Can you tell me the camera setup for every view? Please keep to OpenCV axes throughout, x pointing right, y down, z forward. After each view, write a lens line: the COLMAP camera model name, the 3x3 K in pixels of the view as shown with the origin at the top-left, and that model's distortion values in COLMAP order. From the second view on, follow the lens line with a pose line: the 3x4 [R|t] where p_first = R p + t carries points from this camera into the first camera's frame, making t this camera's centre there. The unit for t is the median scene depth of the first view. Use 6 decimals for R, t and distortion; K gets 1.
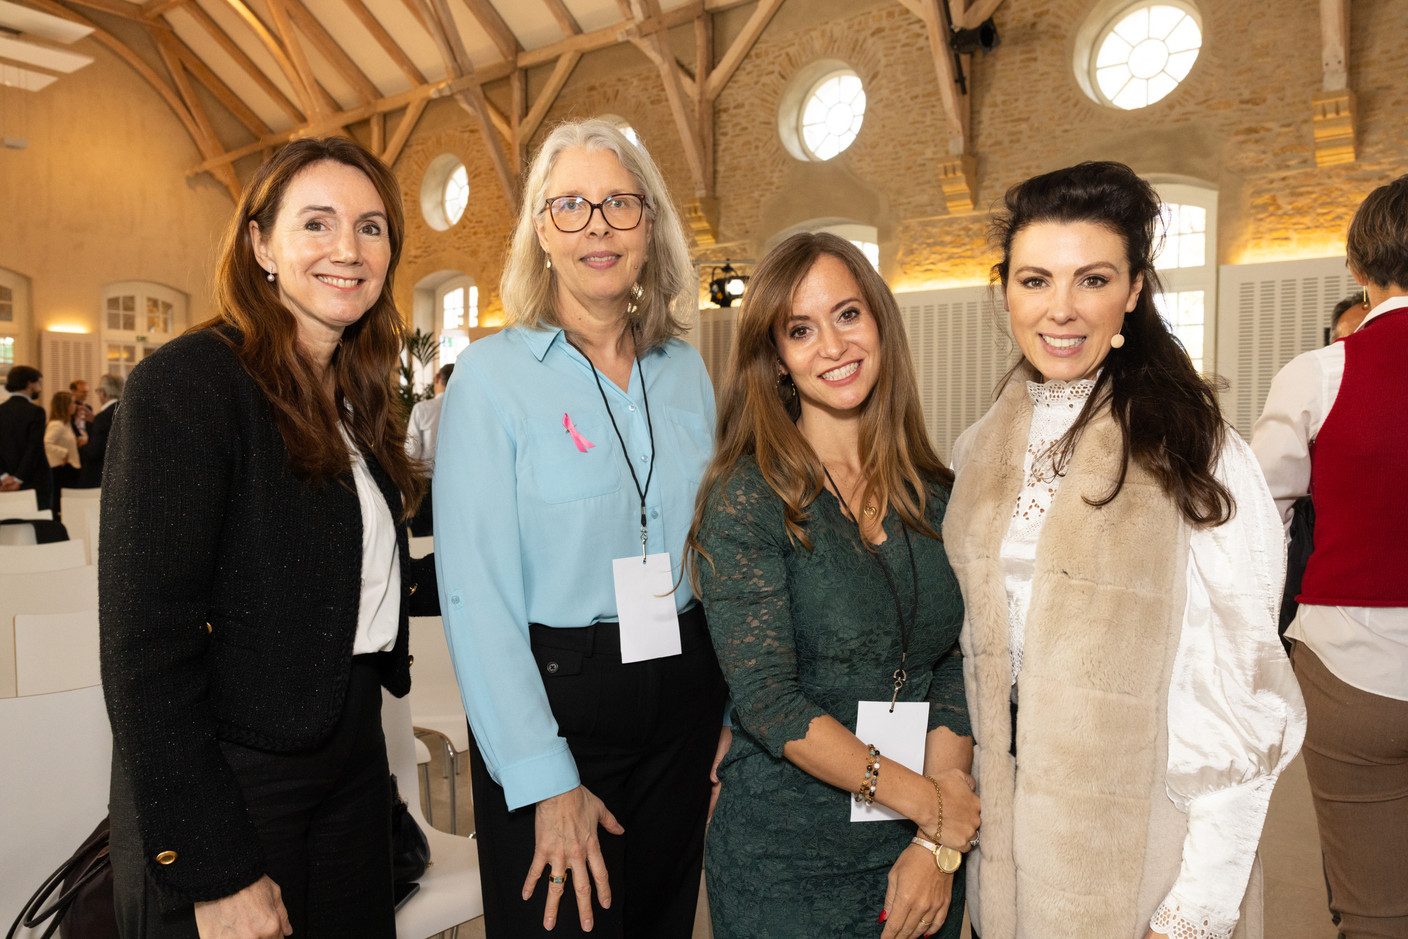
lens RADIAL K [[1075.8, 0, 703.6], [0, 1075.8, 469.4], [0, 0, 1]] dist [-0.010114, 0.016146]
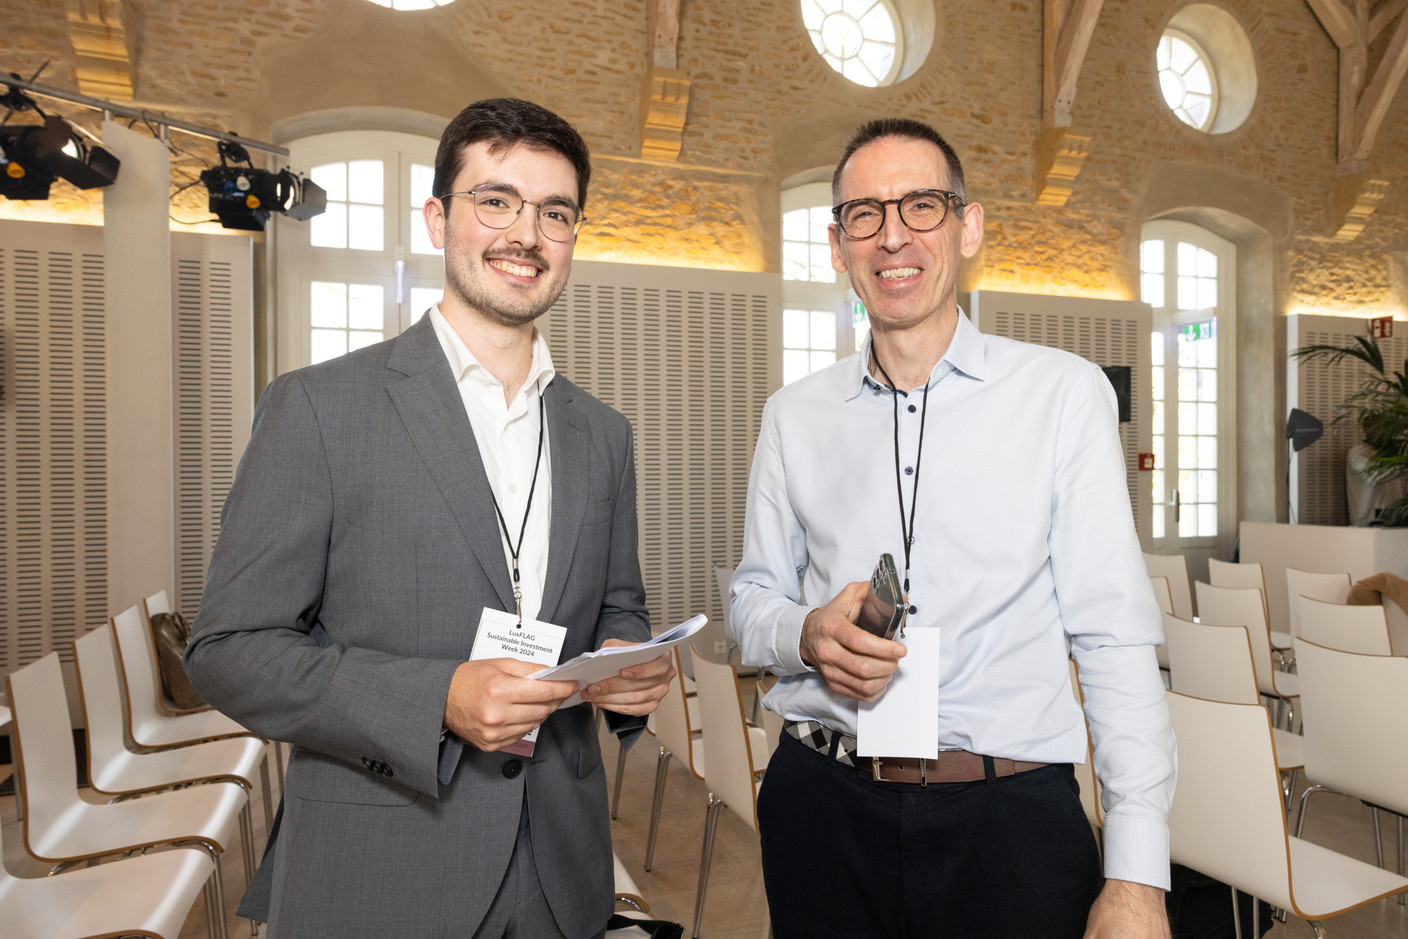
lens RADIAL K [[1075.8, 0, 705.6], [0, 1075.8, 464.9], [0, 0, 1]] dist [-0.010114, 0.016146]
pose [[0.475008, -0.007496, 0.879949, -0.366863], [0.036615, 0.999266, -0.011252, -0.037369], [-0.879219, 0.037564, 0.474934, 0.685245]]
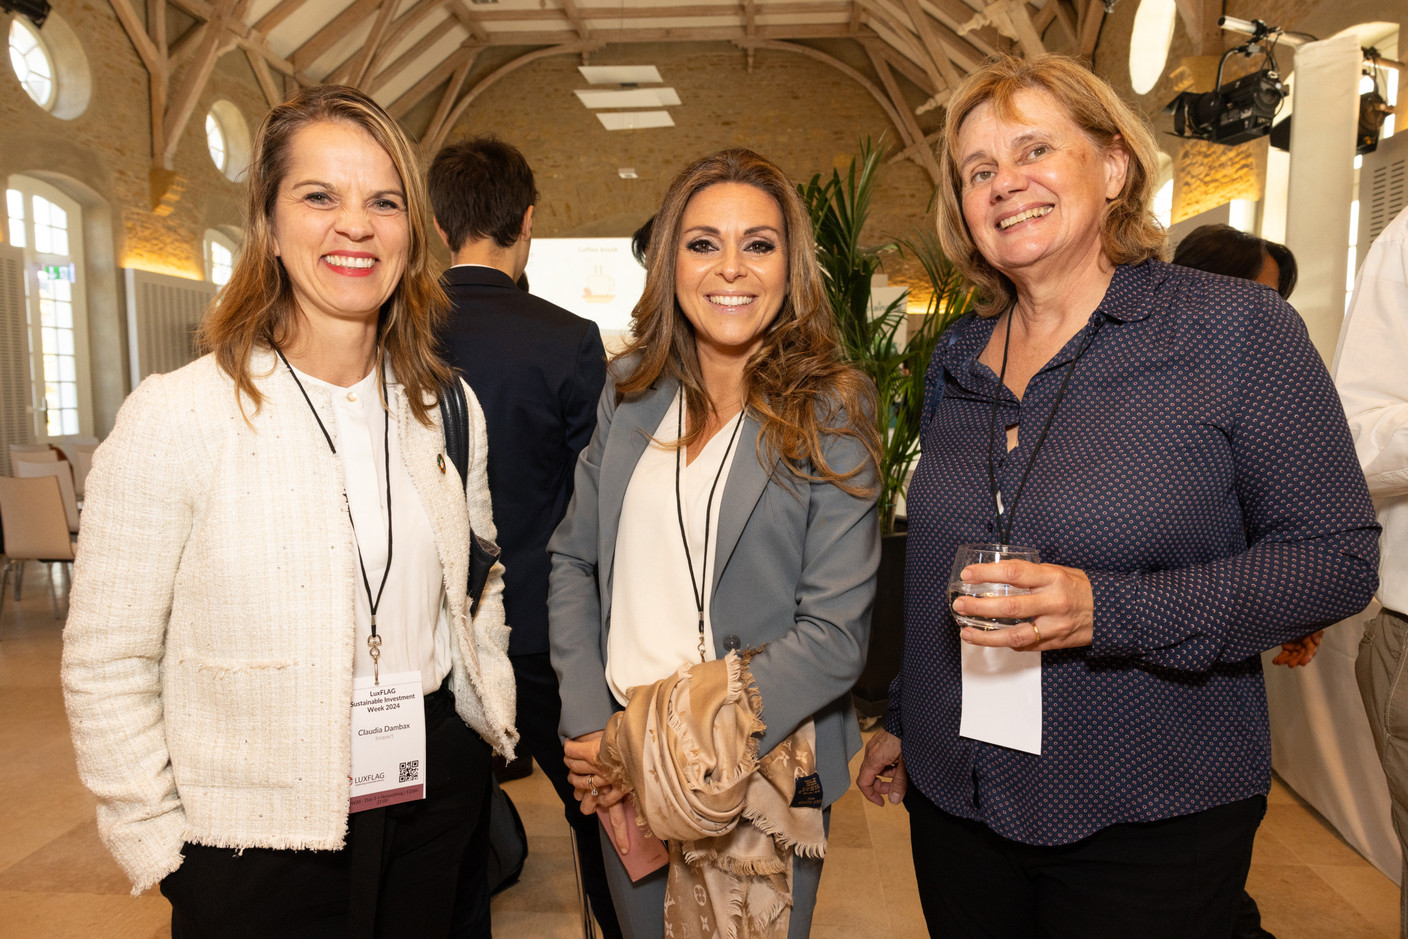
lens RADIAL K [[1075.8, 0, 704.1], [0, 1075.8, 472.4], [0, 0, 1]] dist [-0.010114, 0.016146]
pose [[-0.635319, -0.073901, 0.768705, -0.974384], [0.023620, 0.993085, 0.114994, -0.058537], [-0.771888, 0.091214, -0.629181, 1.180170]]
